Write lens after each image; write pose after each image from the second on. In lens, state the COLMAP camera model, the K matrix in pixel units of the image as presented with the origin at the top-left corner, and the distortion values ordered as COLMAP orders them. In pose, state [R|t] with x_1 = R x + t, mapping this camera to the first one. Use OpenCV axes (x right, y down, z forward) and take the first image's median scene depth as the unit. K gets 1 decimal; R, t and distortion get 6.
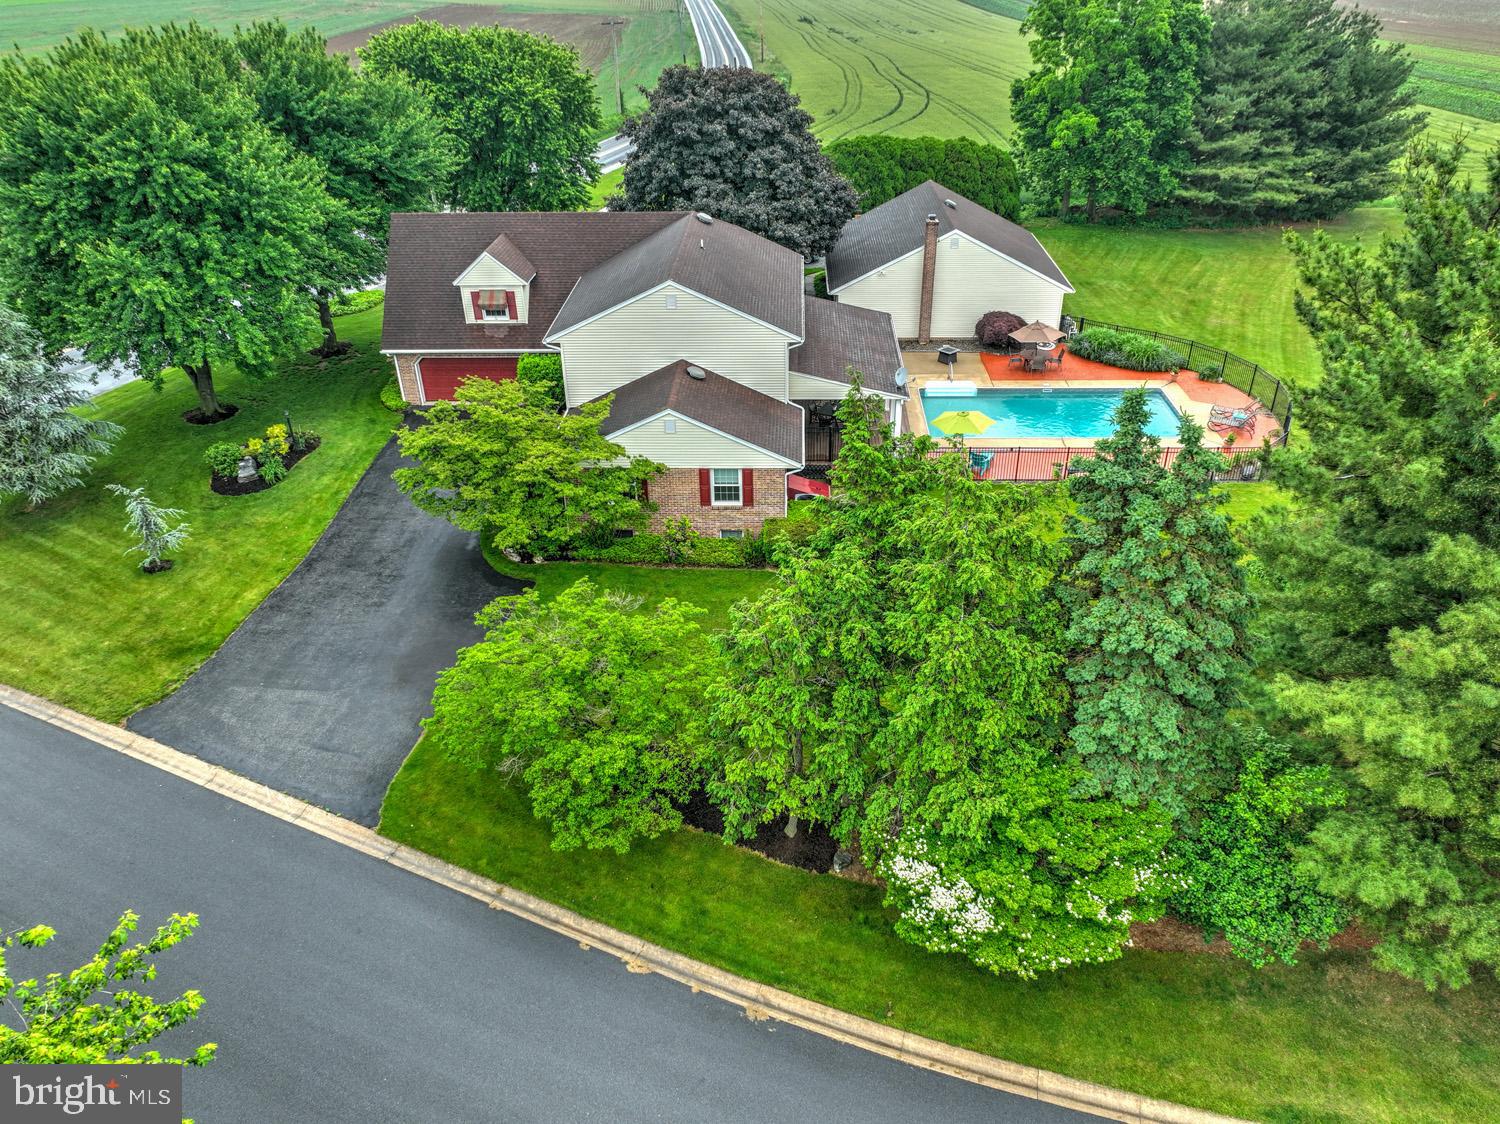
lens RADIAL K [[1049.2, 0, 753.9], [0, 1049.2, 568.0], [0, 0, 1]] dist [-0.000769, 0.019549]
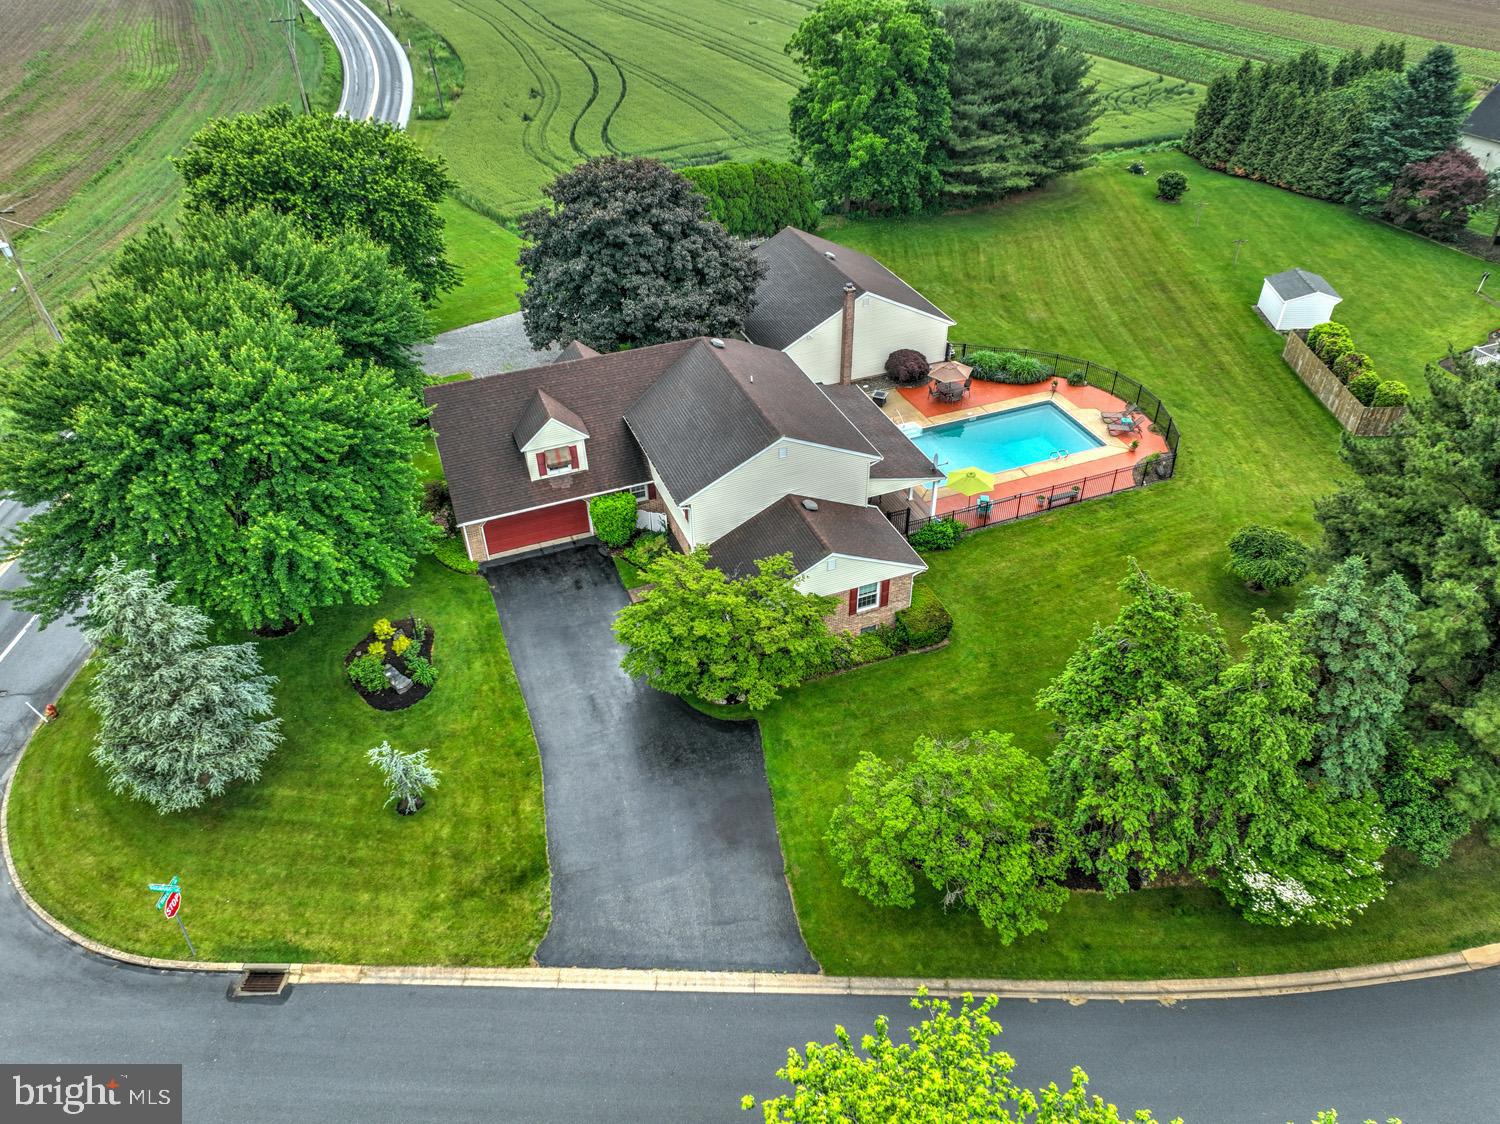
lens RADIAL K [[1049.2, 0, 753.9], [0, 1049.2, 568.0], [0, 0, 1]] dist [-0.000769, 0.019549]
pose [[0.916044, -0.245048, 0.317514, -0.428695], [0.210599, 0.967613, 0.139185, -0.249965], [-0.341338, -0.060632, 0.937983, -0.079516]]
